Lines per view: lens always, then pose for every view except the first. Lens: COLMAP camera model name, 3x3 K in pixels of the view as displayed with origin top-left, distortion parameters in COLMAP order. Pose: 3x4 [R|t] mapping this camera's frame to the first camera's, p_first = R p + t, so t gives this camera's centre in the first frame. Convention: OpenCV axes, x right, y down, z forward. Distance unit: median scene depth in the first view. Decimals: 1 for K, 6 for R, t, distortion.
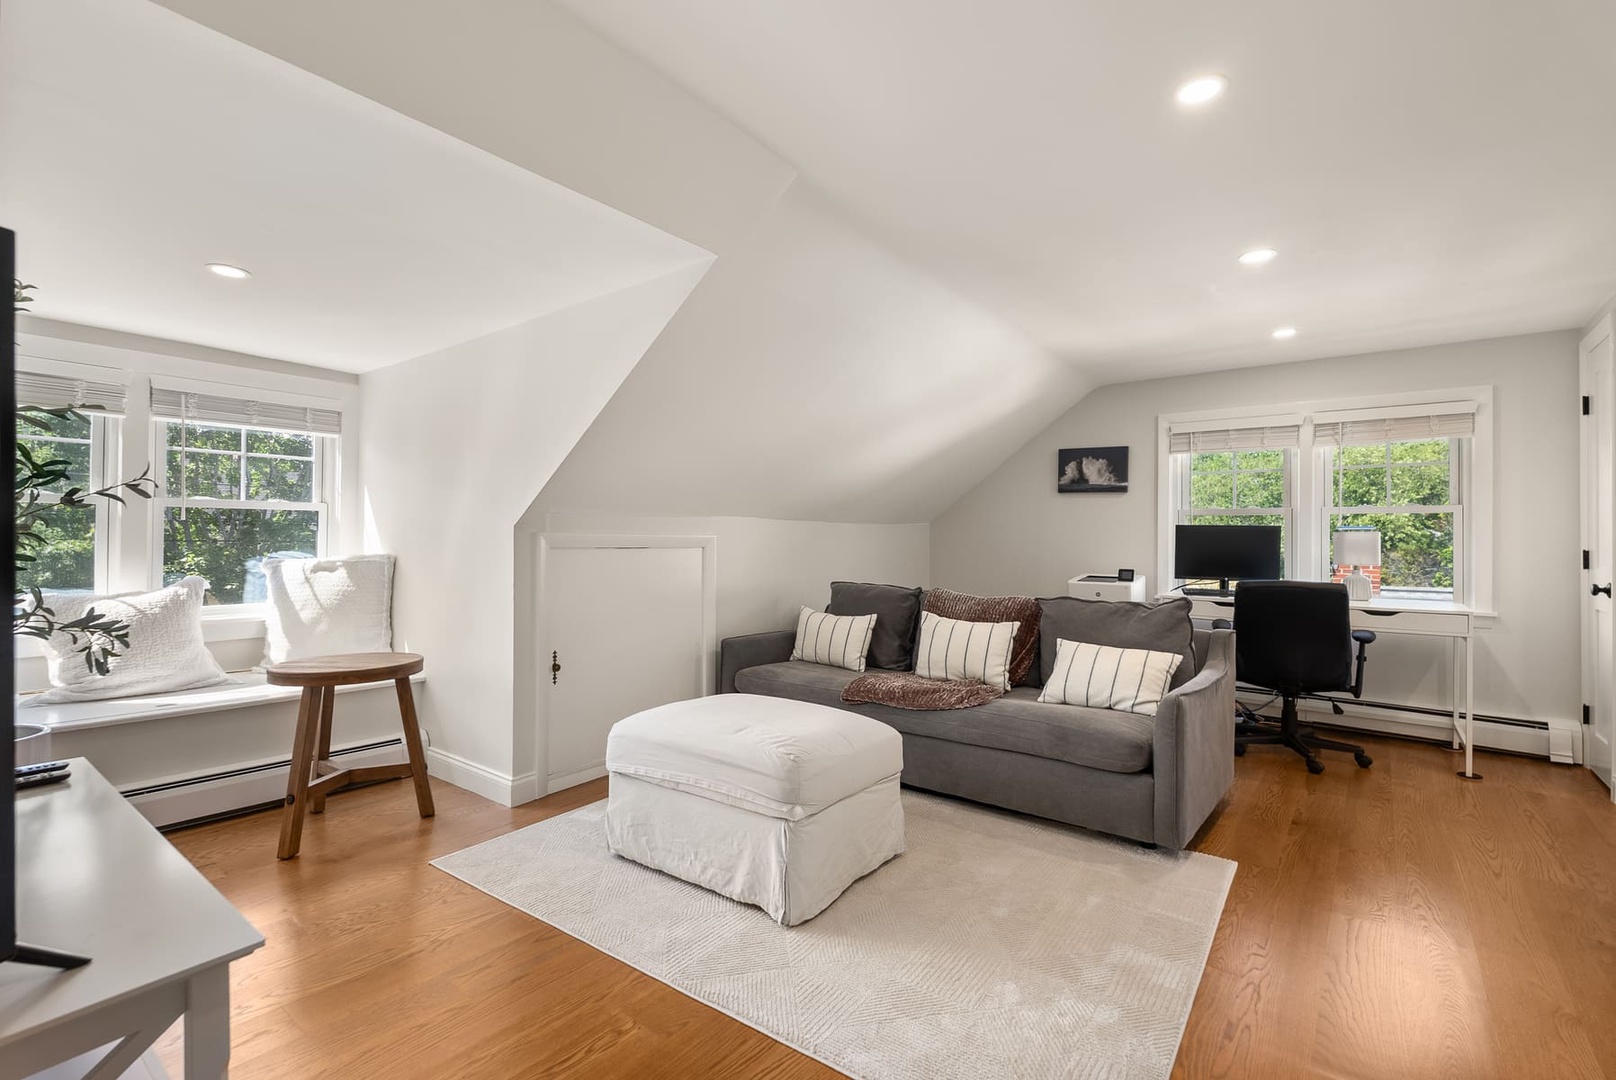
lens RADIAL K [[722.5, 0, 808.0], [0, 722.5, 540.0], [0, 0, 1]] dist [0.000273, 0.000482]
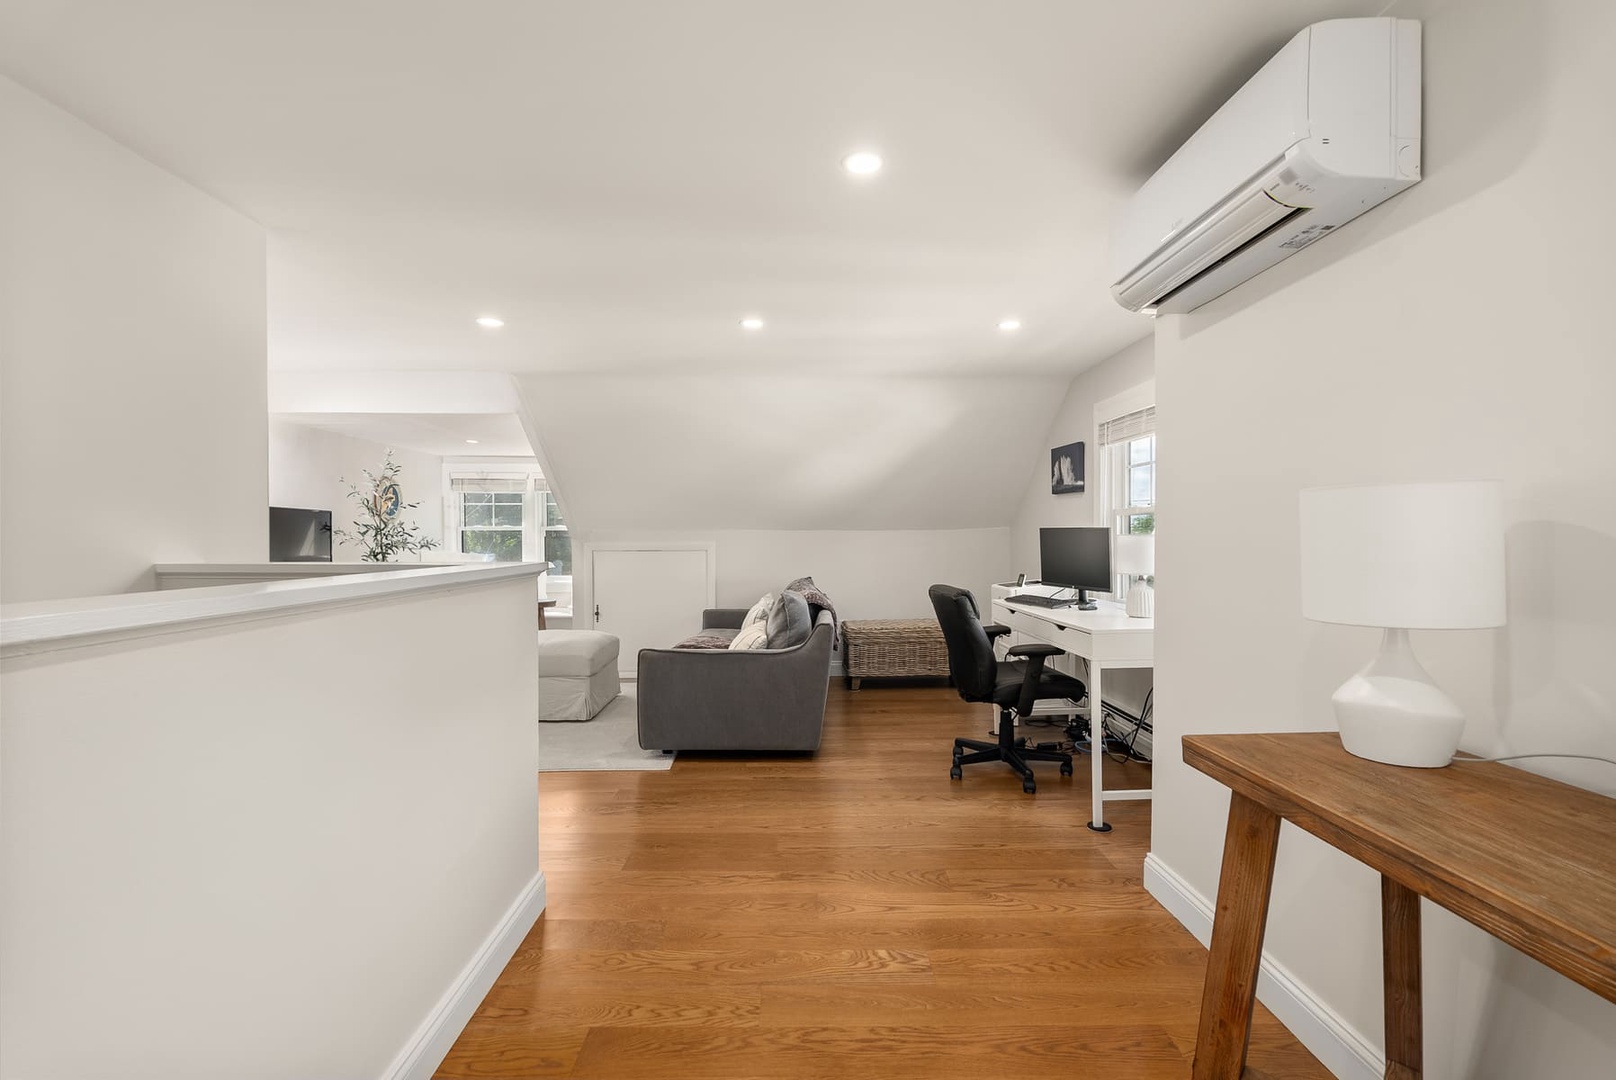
lens RADIAL K [[722.5, 0, 808.0], [0, 722.5, 540.0], [0, 0, 1]] dist [0.000273, 0.000482]
pose [[0.633267, -0.009667, -0.773873, 1.222932], [0.003528, 0.999948, -0.009604, 0.003483], [0.773925, 0.003351, 0.633268, 0.194735]]
